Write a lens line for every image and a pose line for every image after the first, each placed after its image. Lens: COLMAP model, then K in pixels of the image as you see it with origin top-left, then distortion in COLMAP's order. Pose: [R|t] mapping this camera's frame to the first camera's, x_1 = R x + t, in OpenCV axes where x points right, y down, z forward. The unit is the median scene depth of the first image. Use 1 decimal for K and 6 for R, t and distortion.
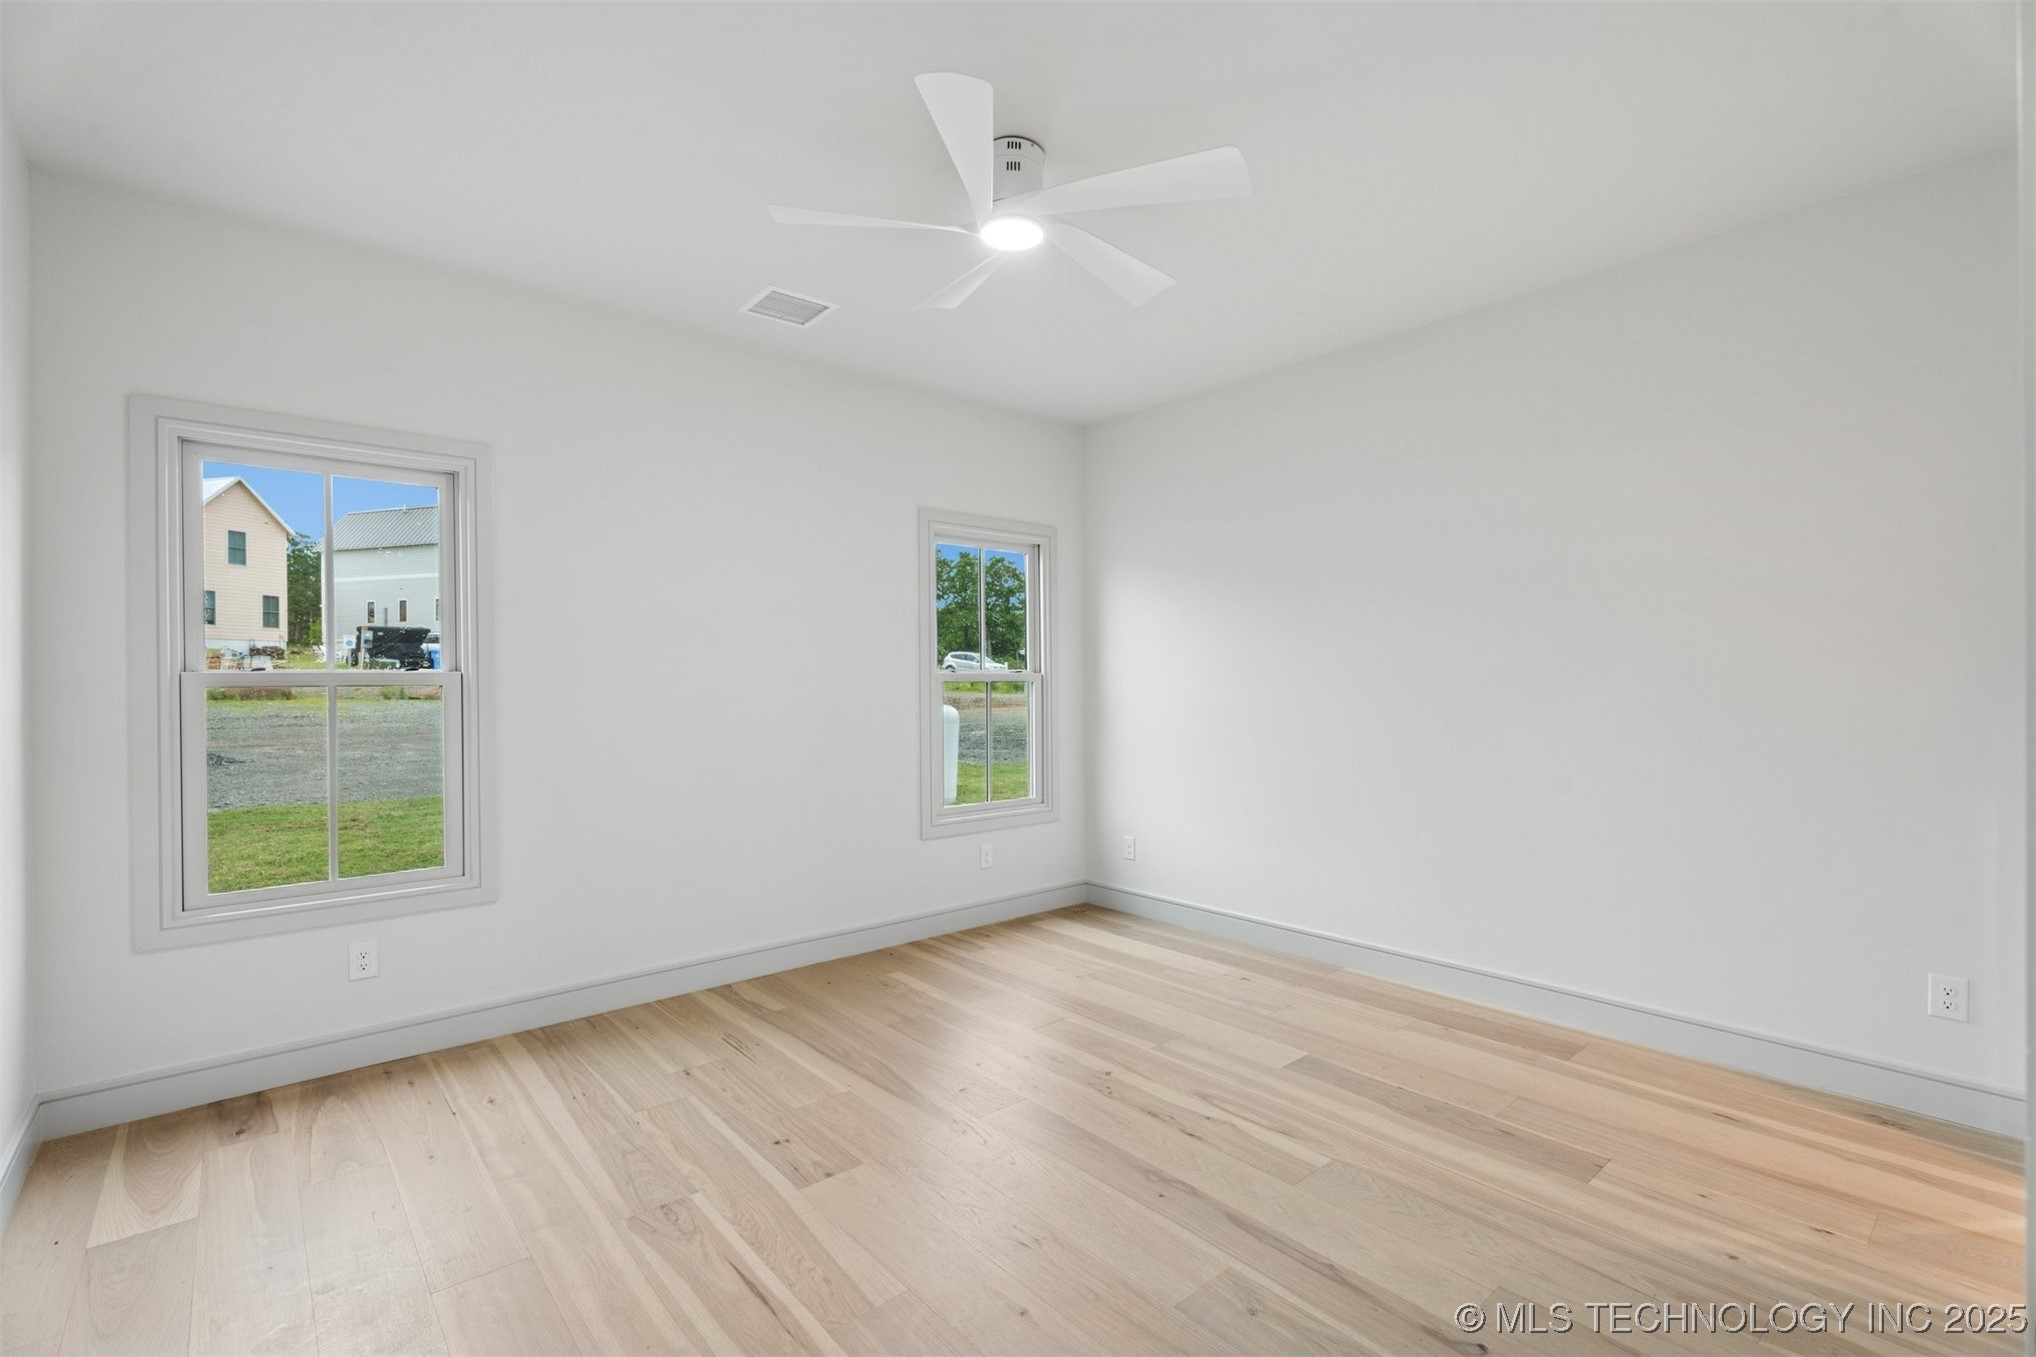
lens RADIAL K [[905.4, 0, 1015.9], [0, 905.4, 677.2], [0, 0, 1]] dist [0.002428, -0.000374]
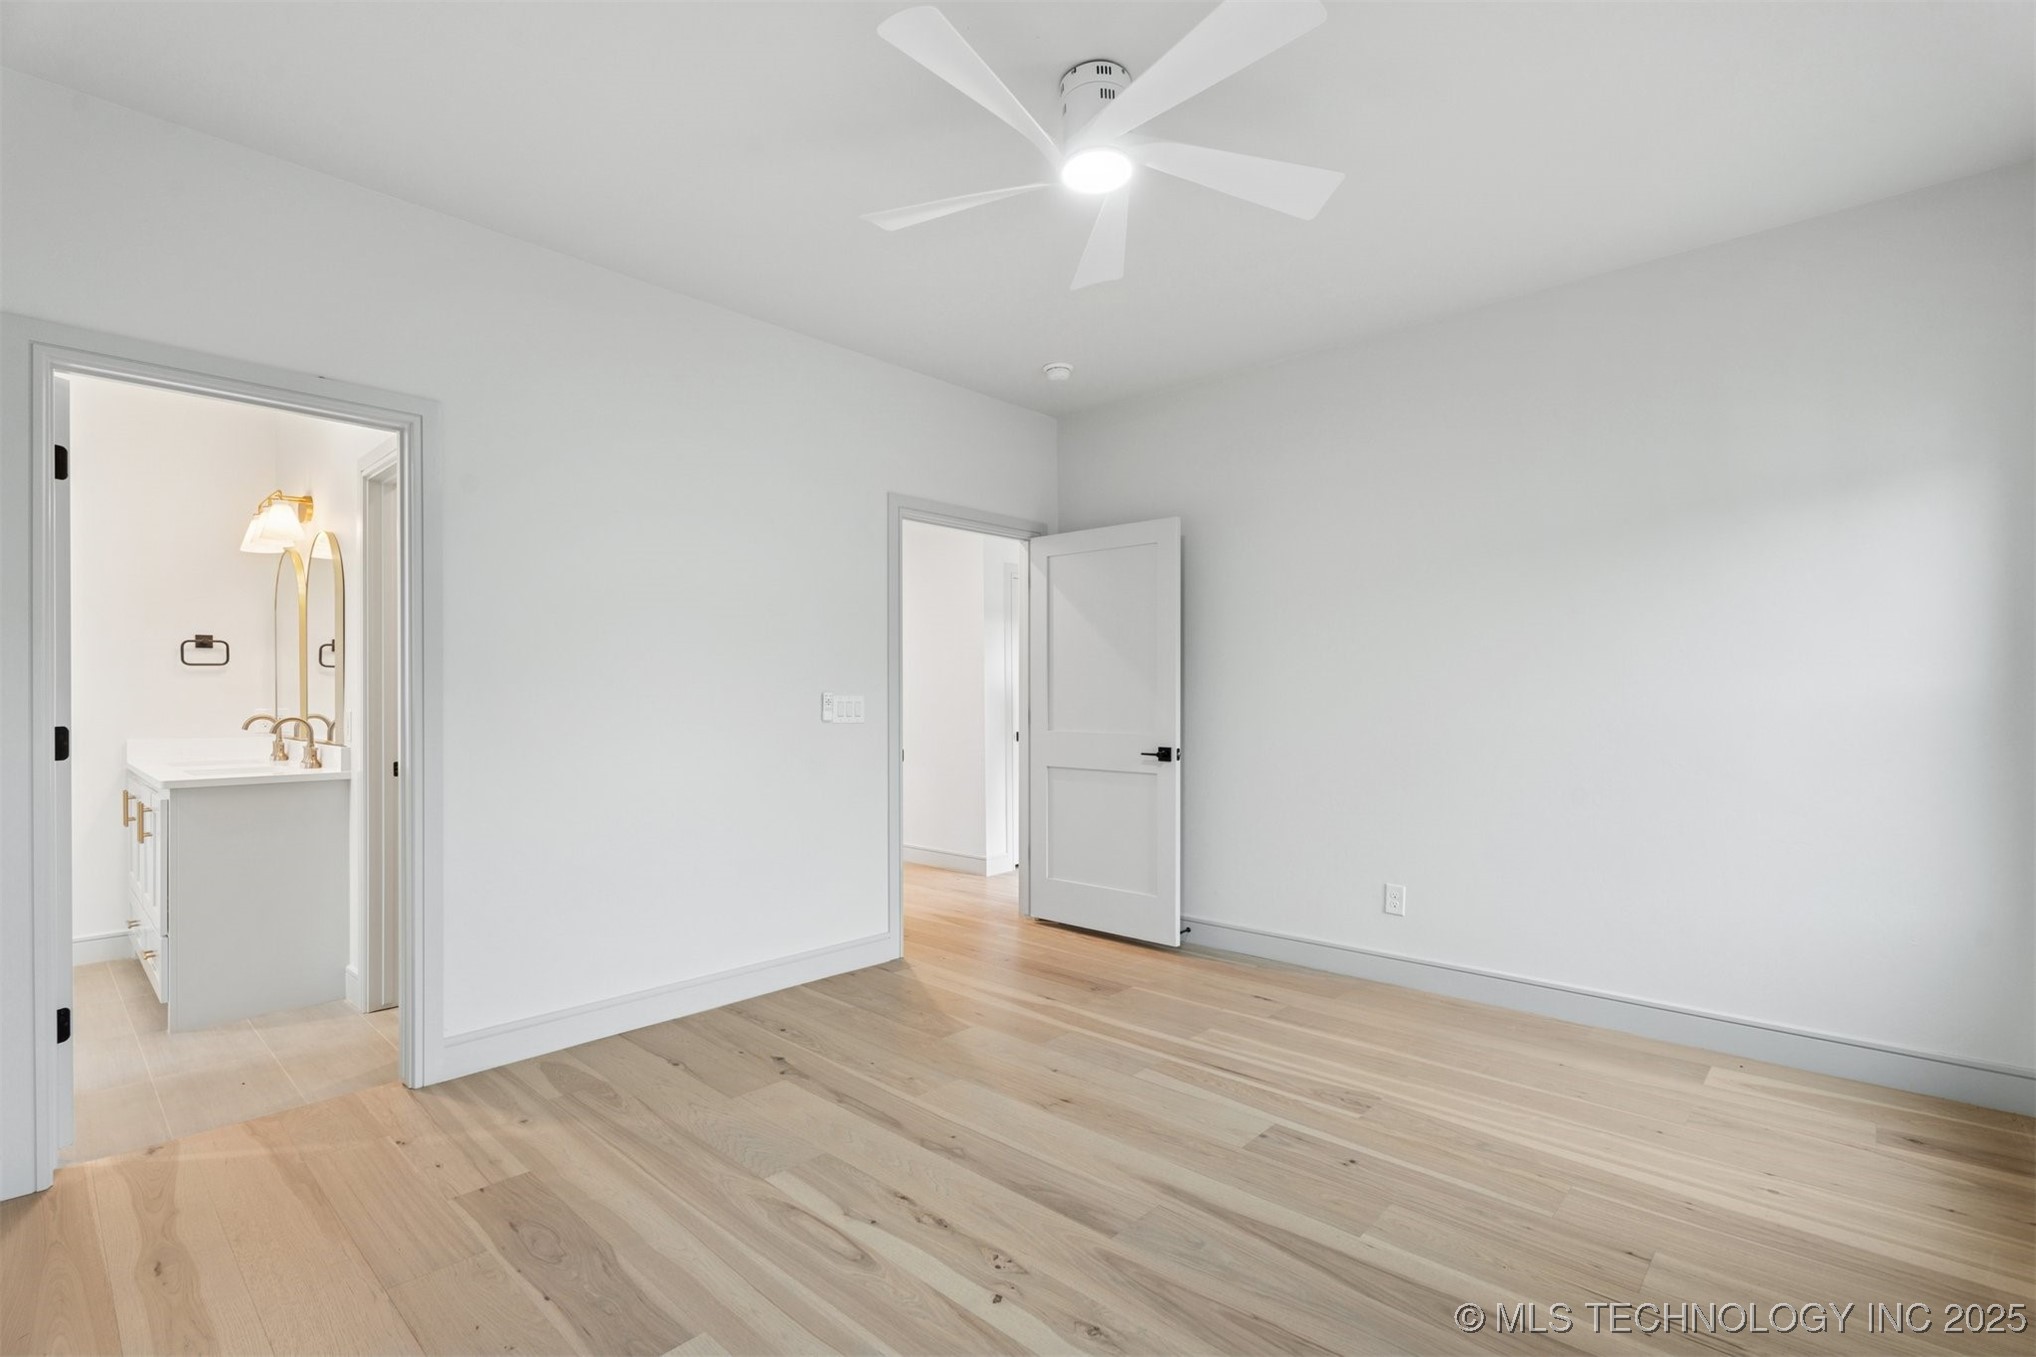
lens RADIAL K [[905.4, 0, 1015.9], [0, 905.4, 677.2], [0, 0, 1]] dist [0.002428, -0.000374]
pose [[-0.994114, 0.007251, -0.108100, 0.187472], [0.009939, 0.999654, -0.024346, 0.034372], [0.107886, -0.025277, -0.993842, 1.990217]]
